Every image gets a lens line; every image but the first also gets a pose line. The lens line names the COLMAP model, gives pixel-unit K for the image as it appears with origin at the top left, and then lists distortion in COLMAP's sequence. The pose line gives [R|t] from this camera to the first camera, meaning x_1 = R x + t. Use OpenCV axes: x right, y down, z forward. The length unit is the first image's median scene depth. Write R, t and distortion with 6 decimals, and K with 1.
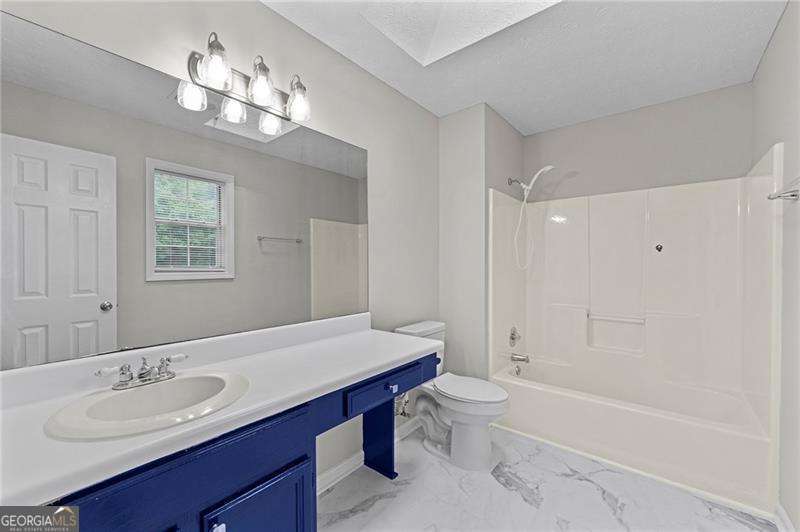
lens RADIAL K [[325.2, 0, 399.1], [0, 325.2, 265.9], [0, 0, 1]] dist [-0.004363, -0.000596]
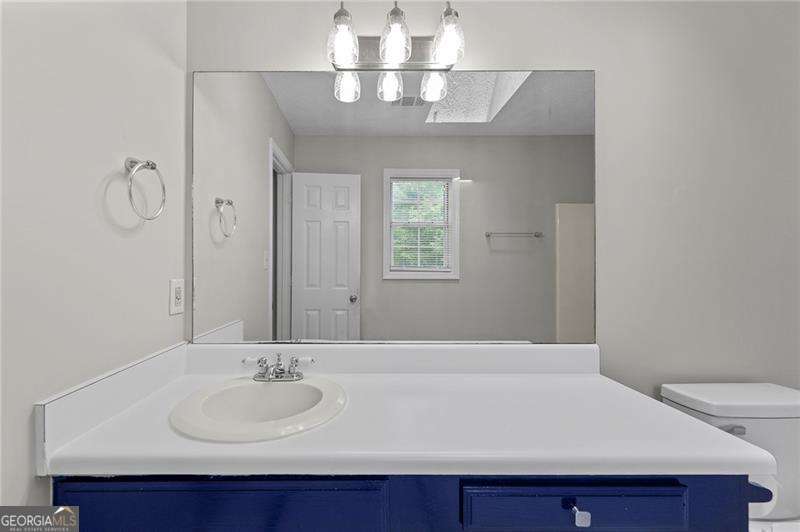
lens RADIAL K [[325.2, 0, 400.4], [0, 325.2, 267.7], [0, 0, 1]] dist [-0.004363, -0.000596]
pose [[0.626335, 0.008411, -0.779509, 0.154508], [-0.003941, 0.999963, 0.007624, -0.001633], [0.779544, -0.001703, 0.626345, 0.384449]]
